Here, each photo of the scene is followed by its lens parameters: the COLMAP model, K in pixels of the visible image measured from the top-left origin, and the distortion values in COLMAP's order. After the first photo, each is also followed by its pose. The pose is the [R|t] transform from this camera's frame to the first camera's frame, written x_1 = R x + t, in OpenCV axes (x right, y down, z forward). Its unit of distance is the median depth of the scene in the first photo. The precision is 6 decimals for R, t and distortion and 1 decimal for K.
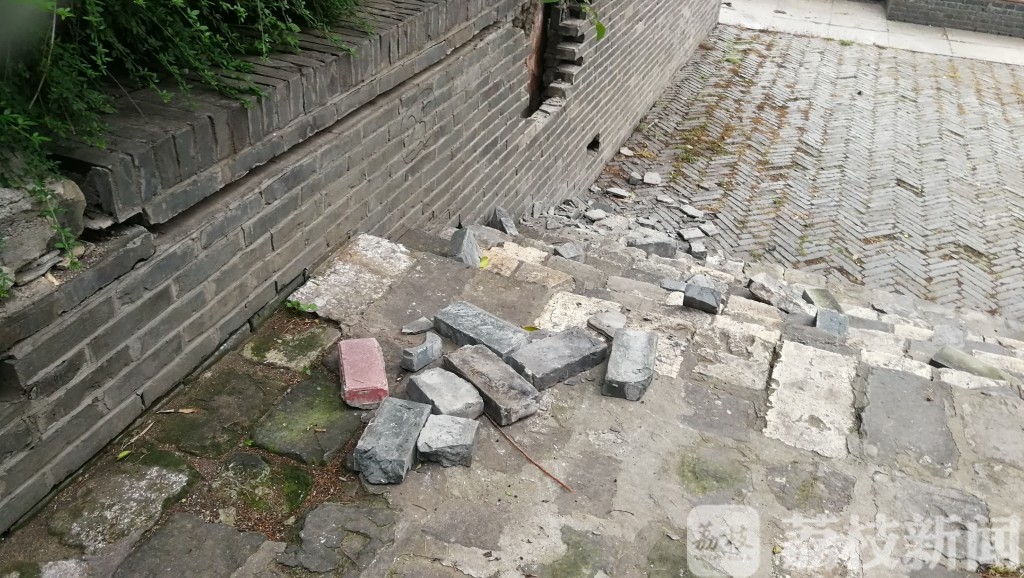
lens RADIAL K [[823.8, 0, 512.0], [0, 823.8, 289.0], [0, 0, 1]] dist [0.055517, -0.079589]
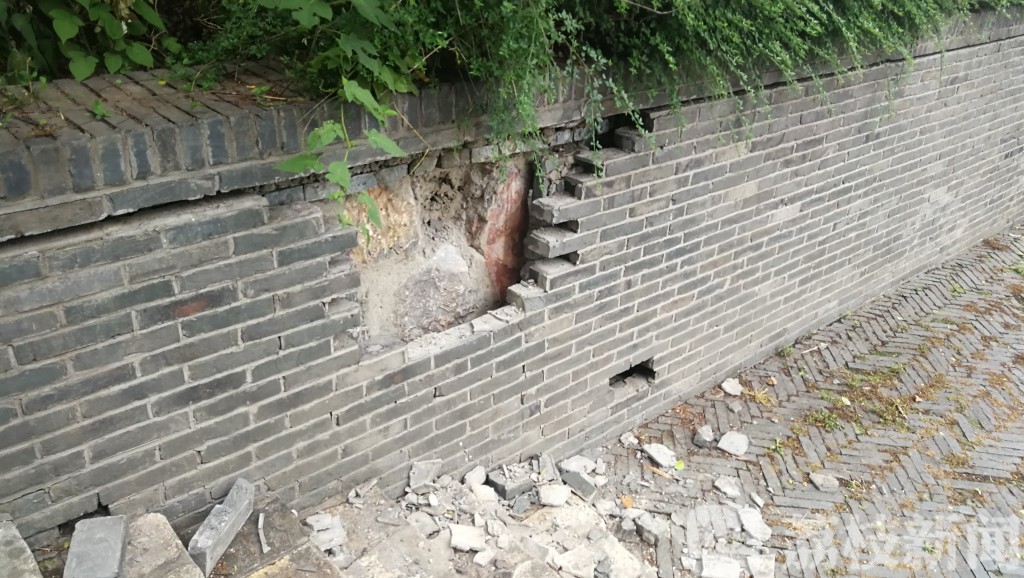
lens RADIAL K [[823.8, 0, 512.0], [0, 823.8, 289.0], [0, 0, 1]] dist [0.055517, -0.079589]
pose [[0.890595, 0.195560, -0.410606, 0.245351], [-0.246287, 0.966373, -0.073936, -0.152924], [0.382340, 0.166974, 0.908810, 0.316057]]
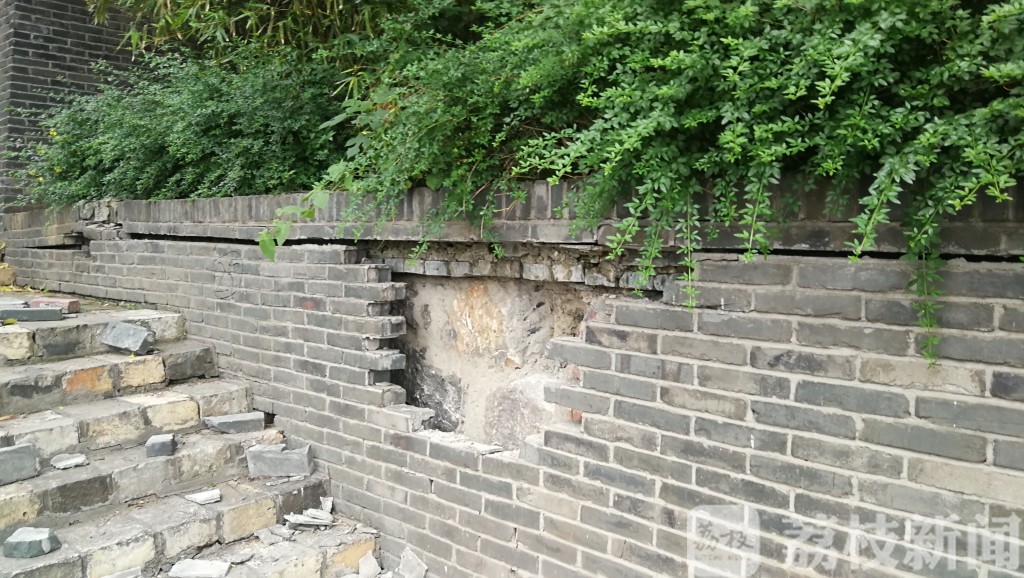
lens RADIAL K [[823.8, 0, 512.0], [0, 823.8, 289.0], [0, 0, 1]] dist [0.055517, -0.079589]
pose [[-0.383346, -0.005576, -0.923588, 0.448880], [-0.530339, 0.820025, 0.215173, -0.342083], [0.756166, 0.572300, -0.317311, 0.866111]]
